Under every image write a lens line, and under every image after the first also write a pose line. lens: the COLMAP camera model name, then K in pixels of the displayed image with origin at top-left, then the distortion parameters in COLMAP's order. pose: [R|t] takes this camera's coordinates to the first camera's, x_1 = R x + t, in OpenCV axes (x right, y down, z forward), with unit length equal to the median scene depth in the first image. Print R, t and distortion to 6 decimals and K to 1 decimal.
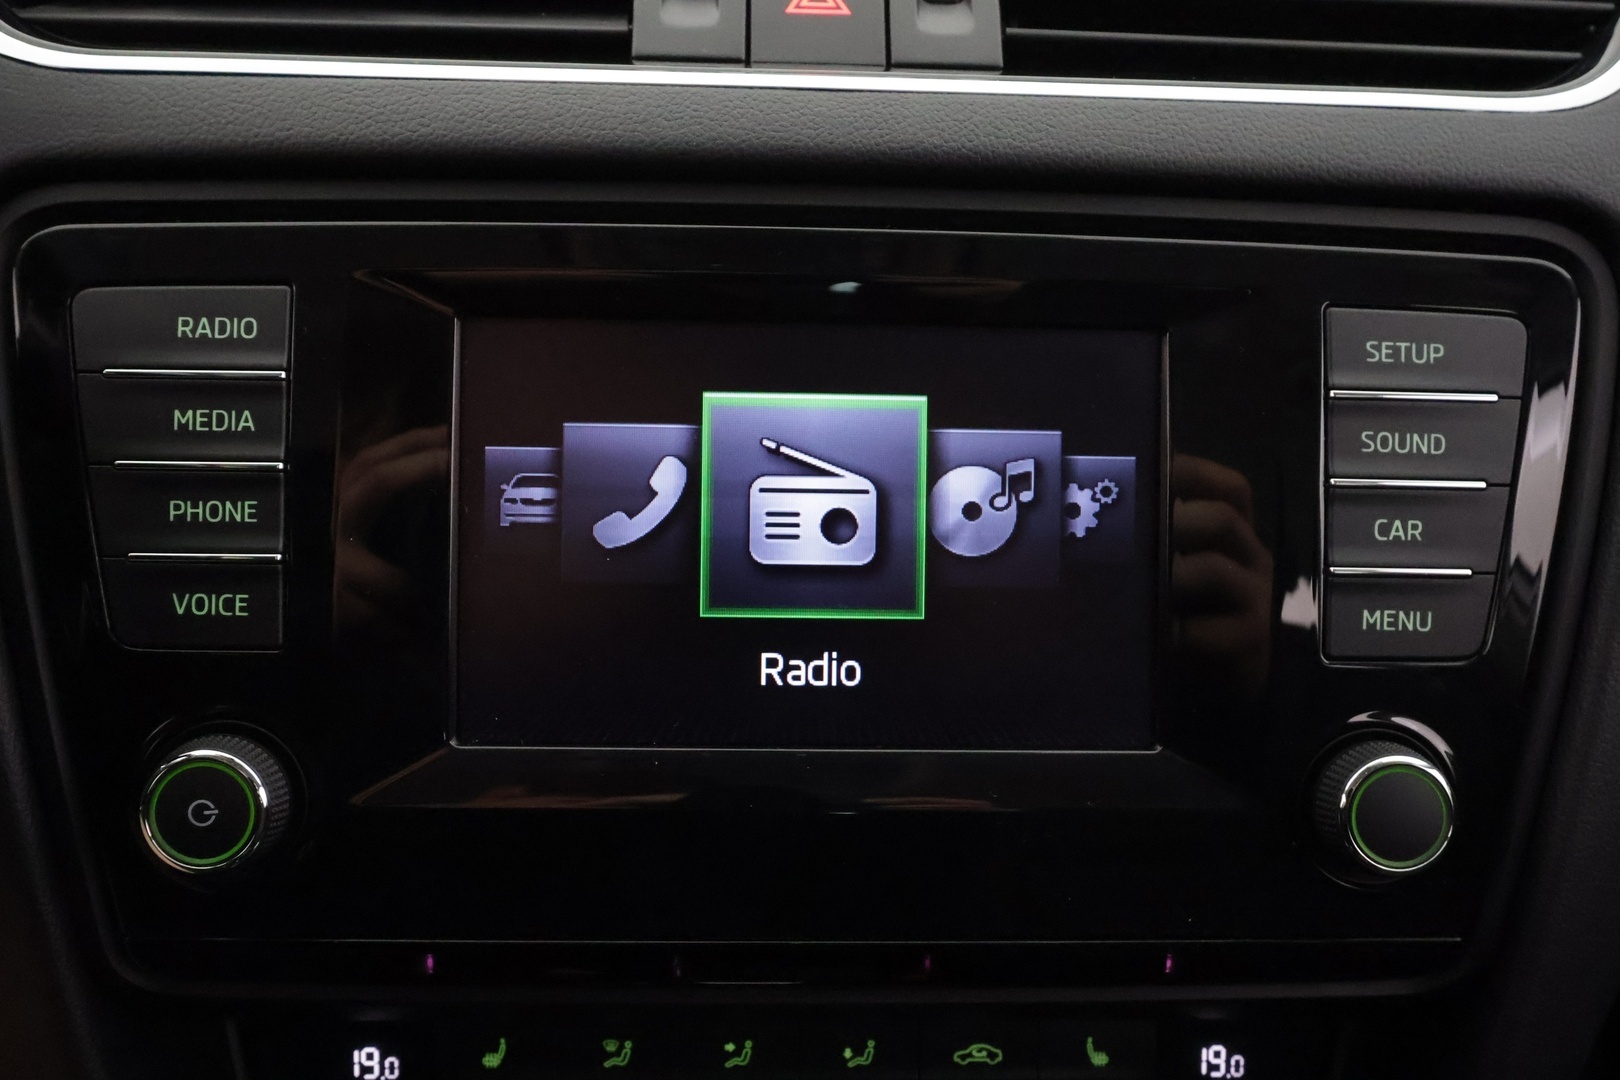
lens RADIAL K [[1271.6, 0, 813.2], [0, 1271.6, 533.8], [0, 0, 1]] dist [-0.004972, -0.005690]
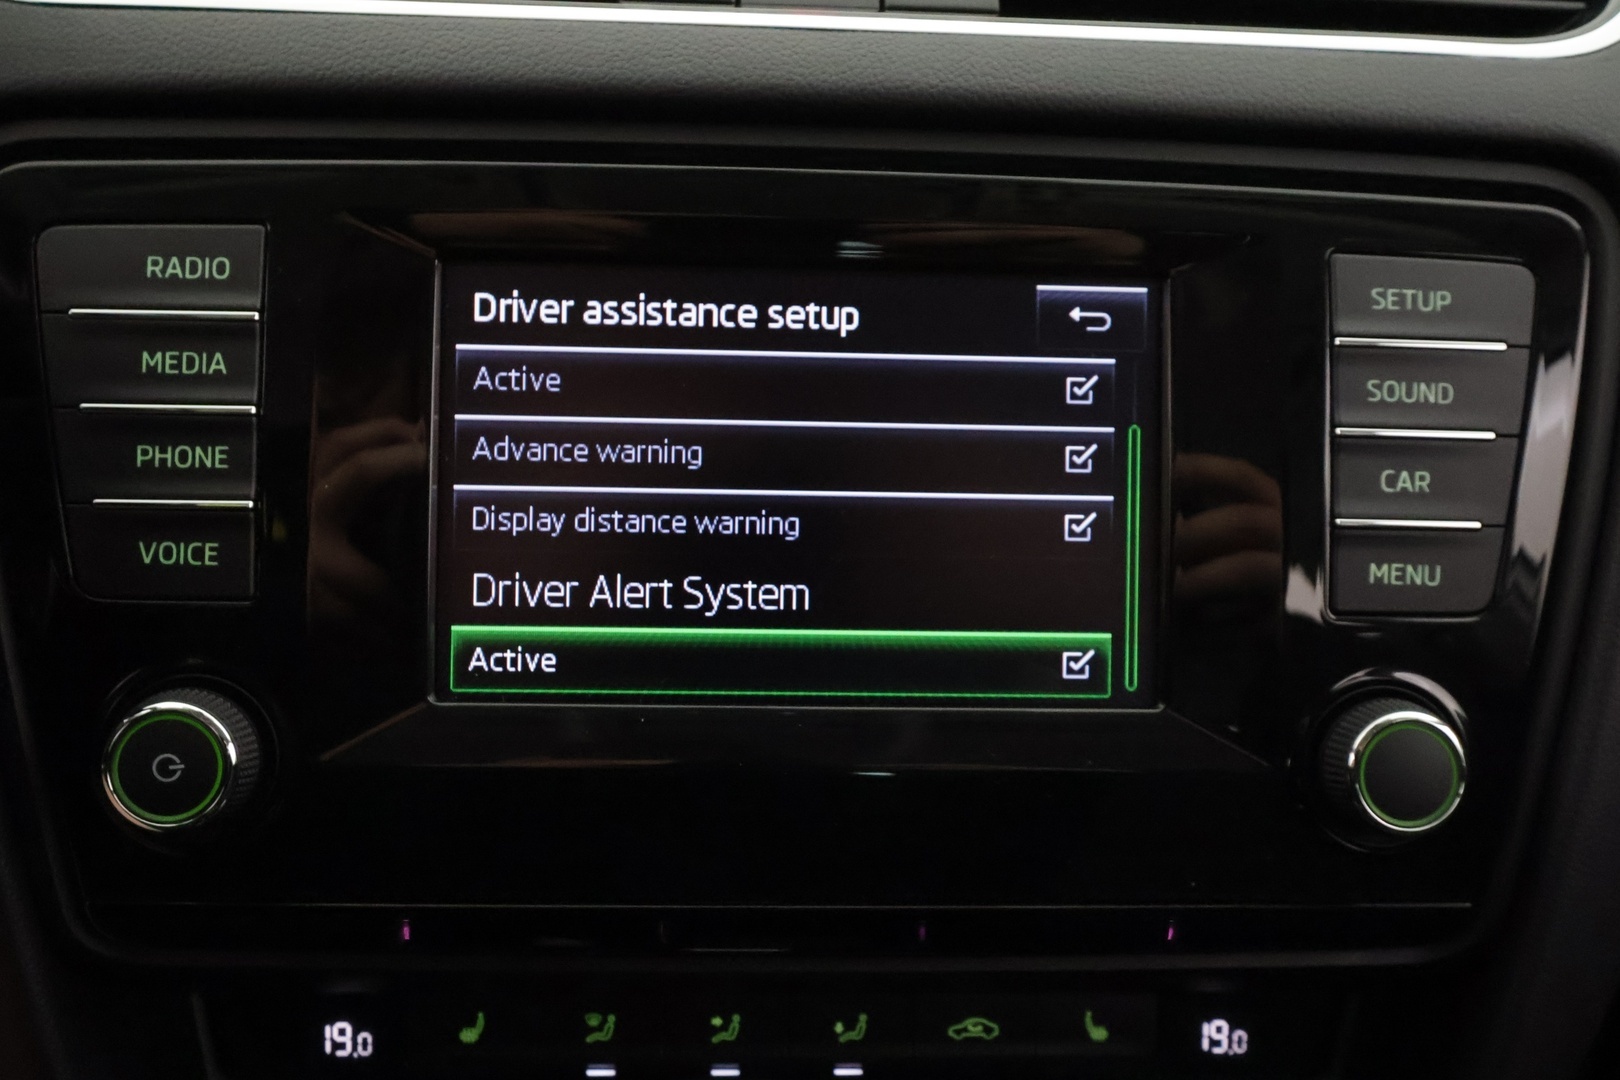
lens RADIAL K [[1271.6, 0, 805.7], [0, 1271.6, 537.7], [0, 0, 1]] dist [-0.004972, -0.005690]
pose [[0.999938, 0.001418, 0.011044, -0.009994], [-0.001267, 0.999906, -0.013670, 0.054040], [-0.011062, 0.013656, 0.999846, 0.031879]]
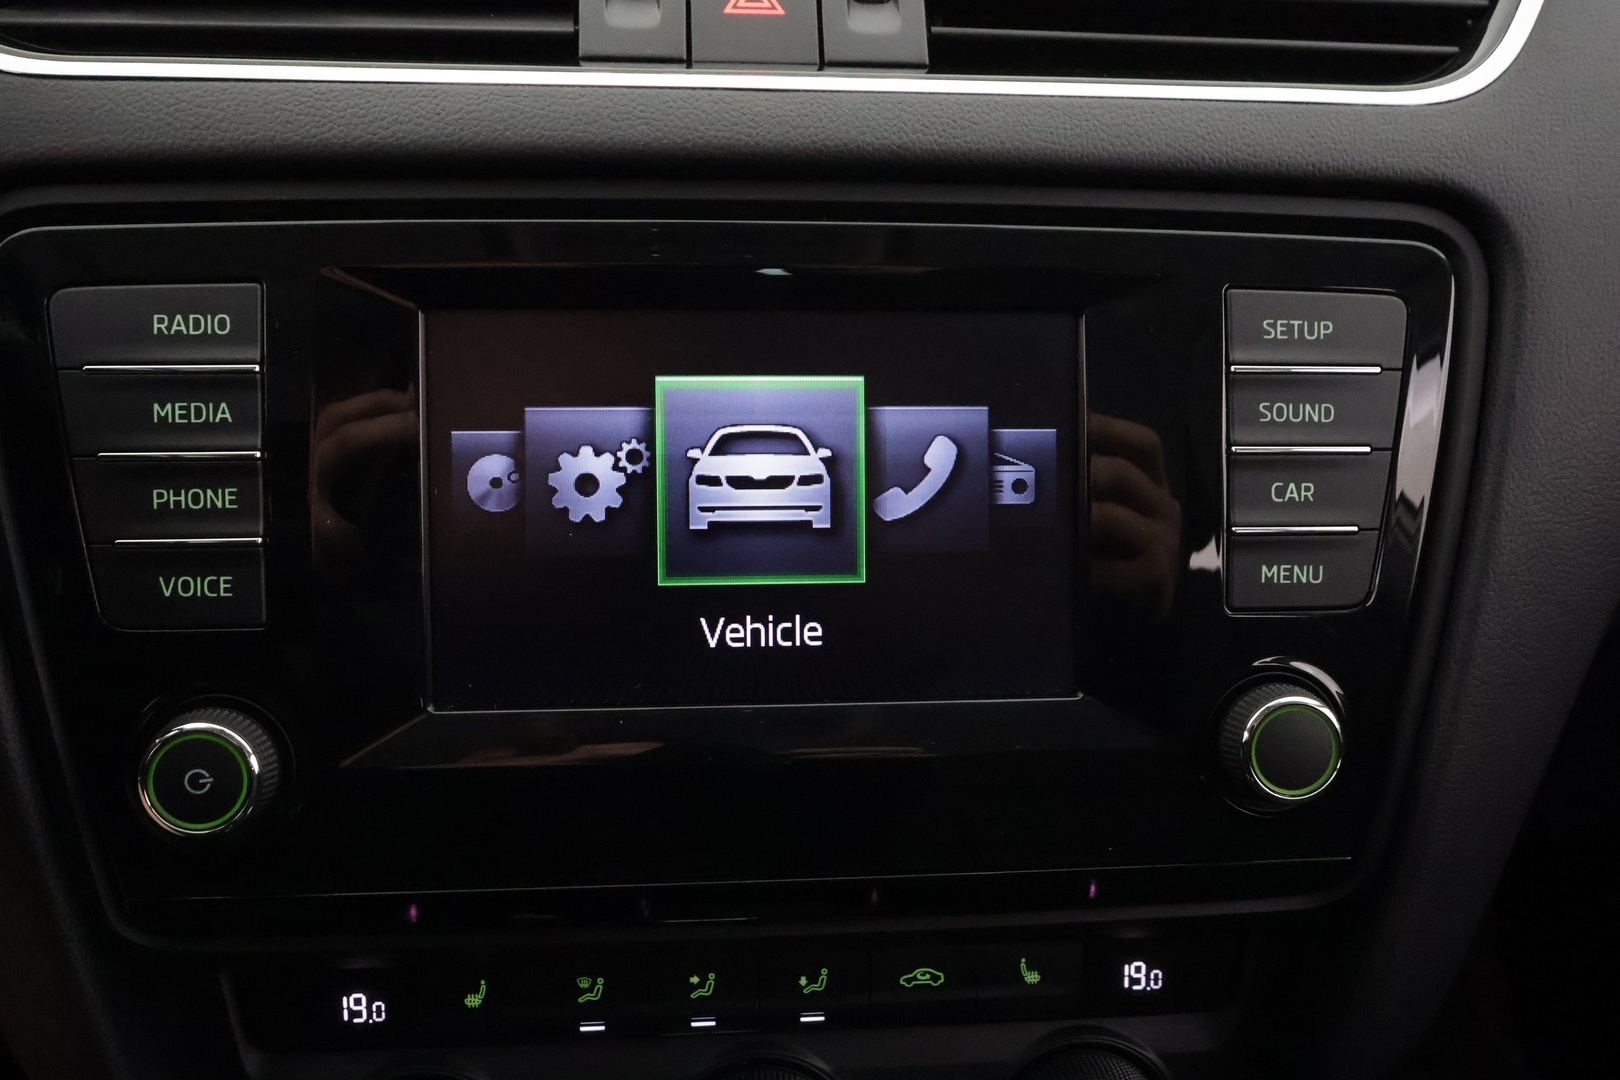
lens RADIAL K [[1271.6, 0, 812.3], [0, 1271.6, 530.8], [0, 0, 1]] dist [-0.004972, -0.005690]
pose [[0.998602, -0.022649, 0.047757, -0.008854], [0.020843, 0.999061, 0.037982, -0.019707], [-0.048573, -0.036933, 0.998137, -0.080581]]
